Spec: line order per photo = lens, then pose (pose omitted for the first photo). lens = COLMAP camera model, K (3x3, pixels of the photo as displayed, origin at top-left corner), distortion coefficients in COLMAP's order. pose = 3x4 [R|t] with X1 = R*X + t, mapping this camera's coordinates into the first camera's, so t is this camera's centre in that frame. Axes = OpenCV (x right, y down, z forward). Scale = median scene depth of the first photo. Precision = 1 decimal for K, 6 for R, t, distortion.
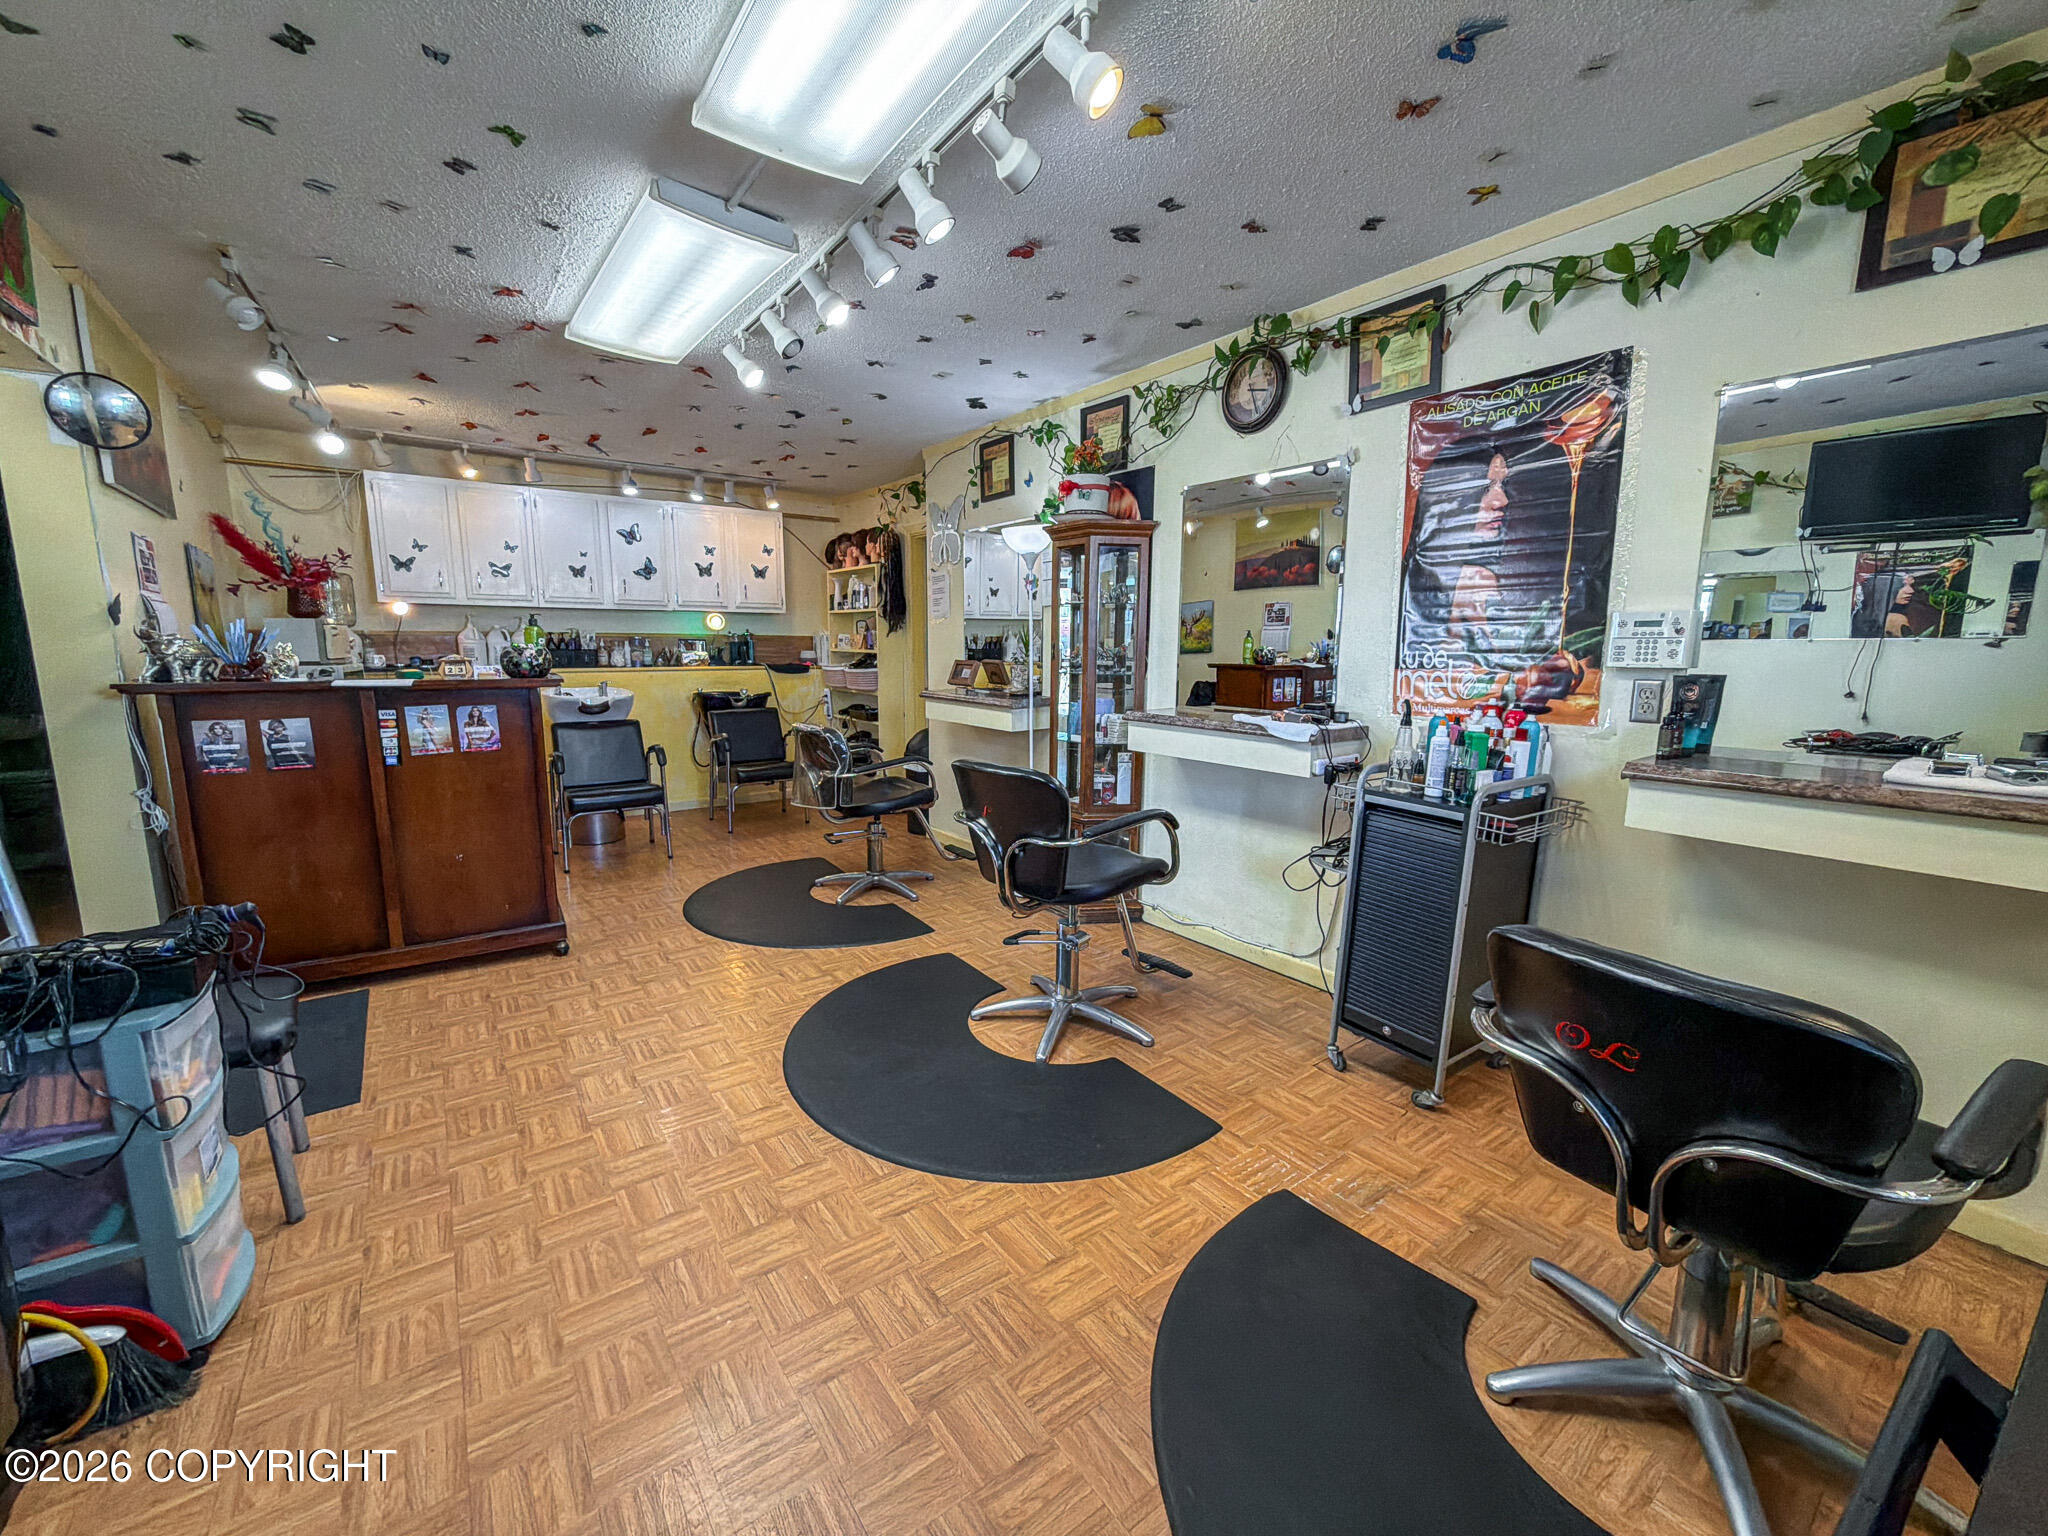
lens RADIAL K [[817.1, 0, 1026.3], [0, 817.1, 770.6], [0, 0, 1]] dist [0.000034, -0.000111]
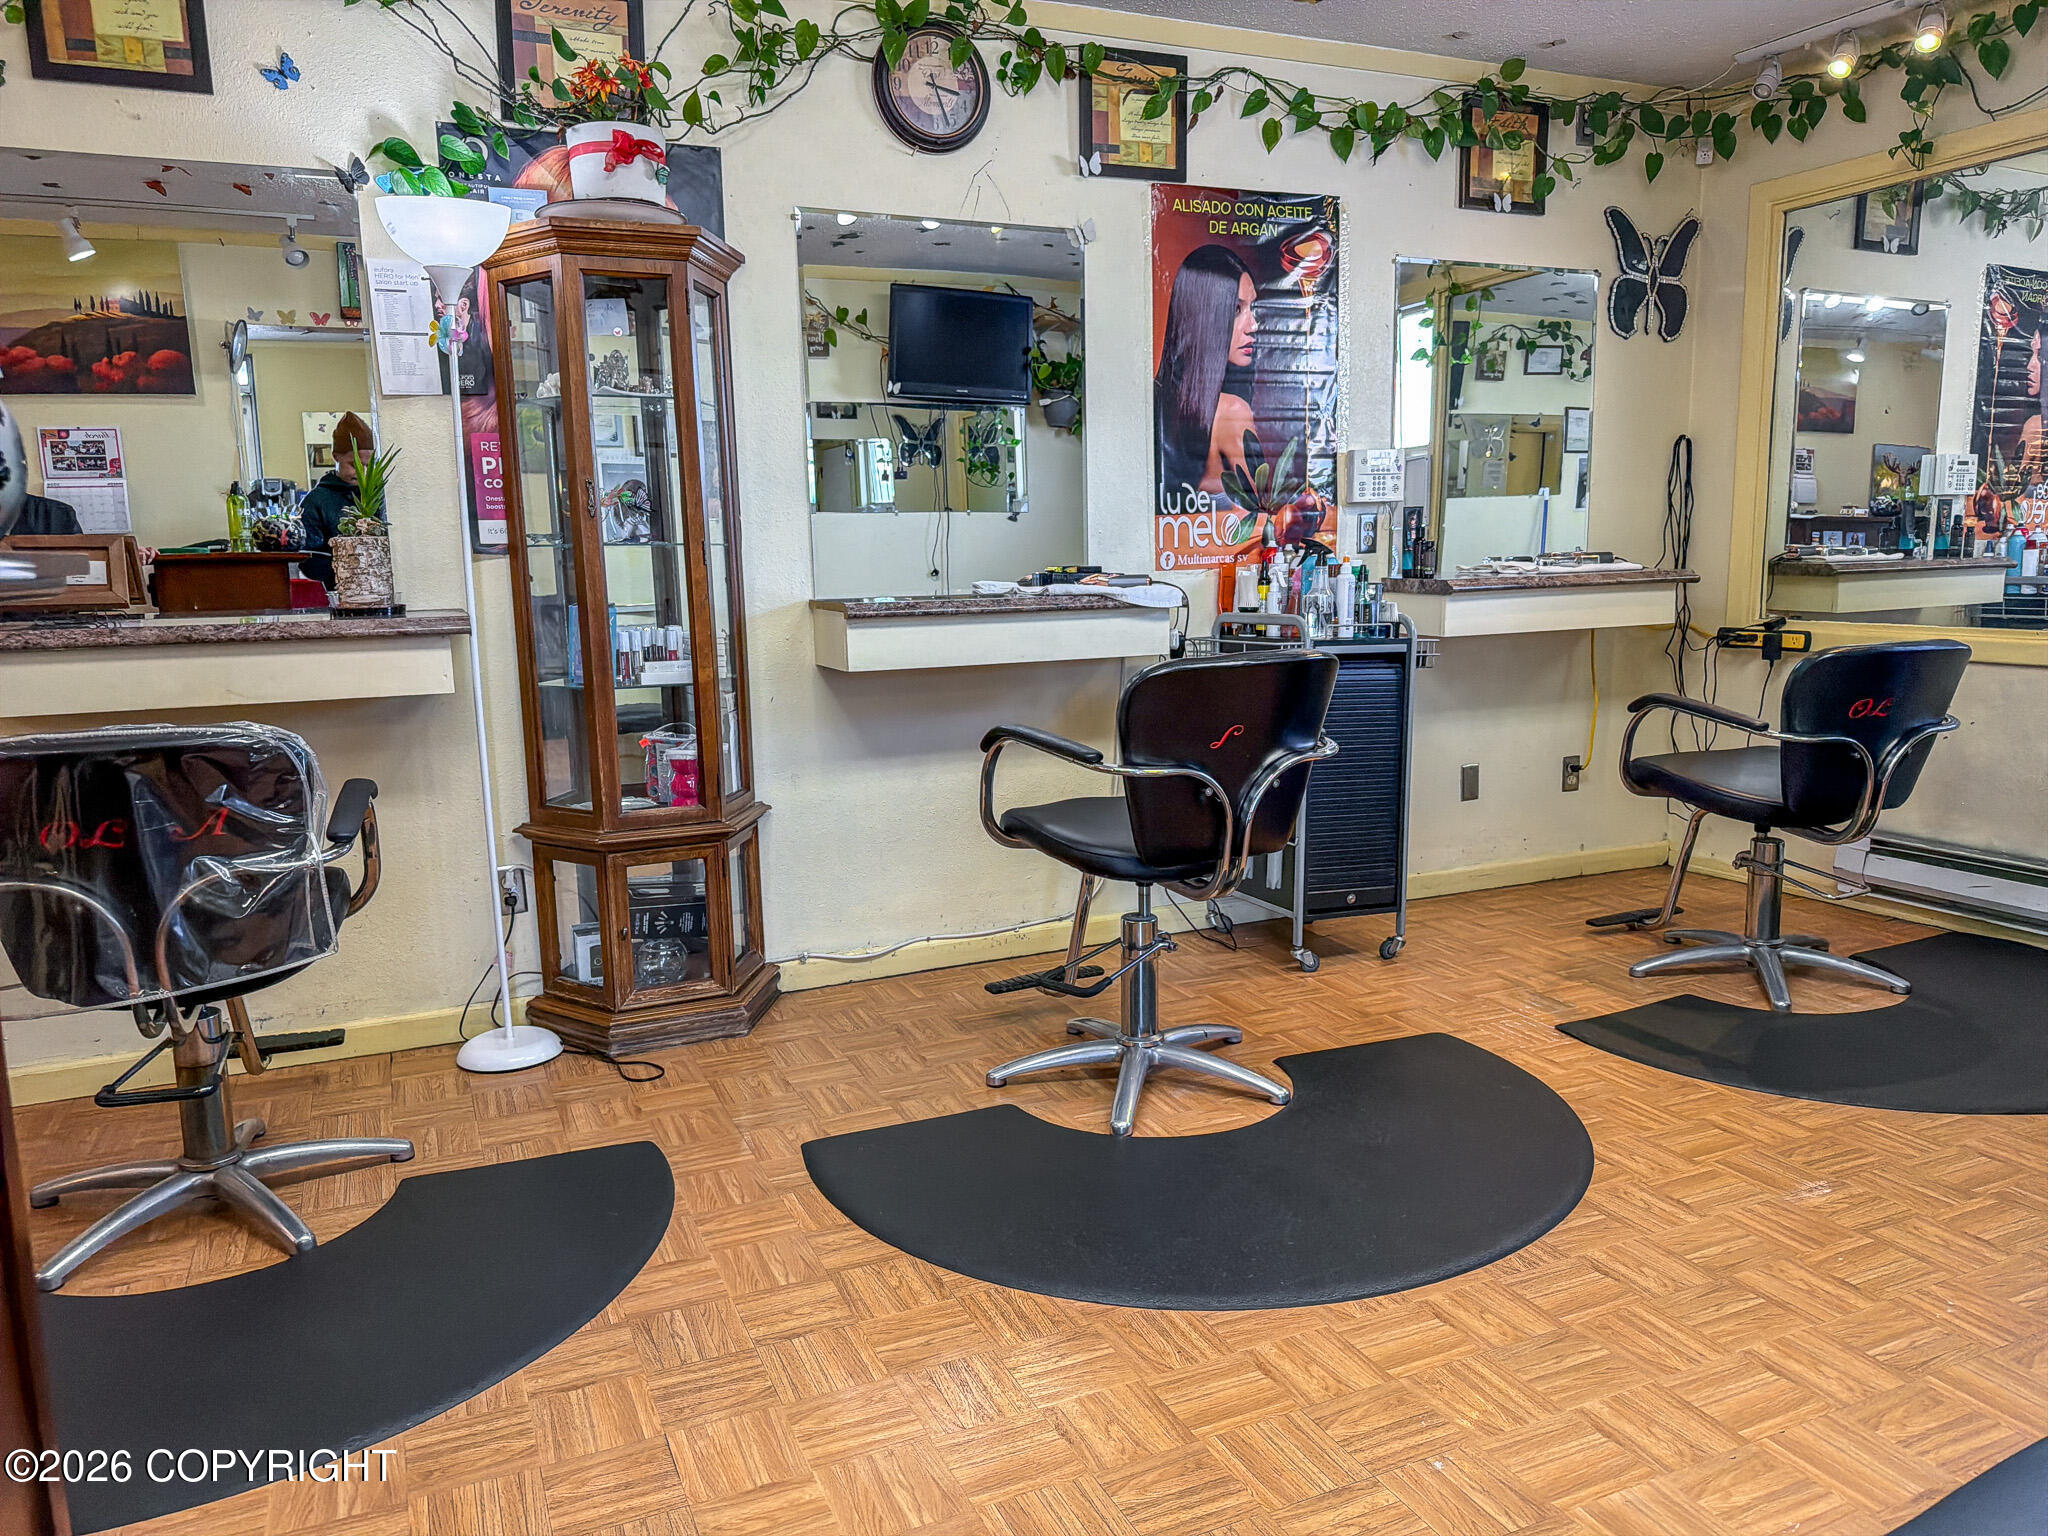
lens RADIAL K [[1431.7, 0, 1031.8], [0, 1431.7, 776.0], [0, 0, 1]] dist [0.121485, -0.184424]
pose [[0.210476, -0.167430, 0.963155, -0.904449], [0.171207, 0.976311, 0.132304, -0.071923], [-0.962490, 0.137052, 0.234156, 0.728547]]
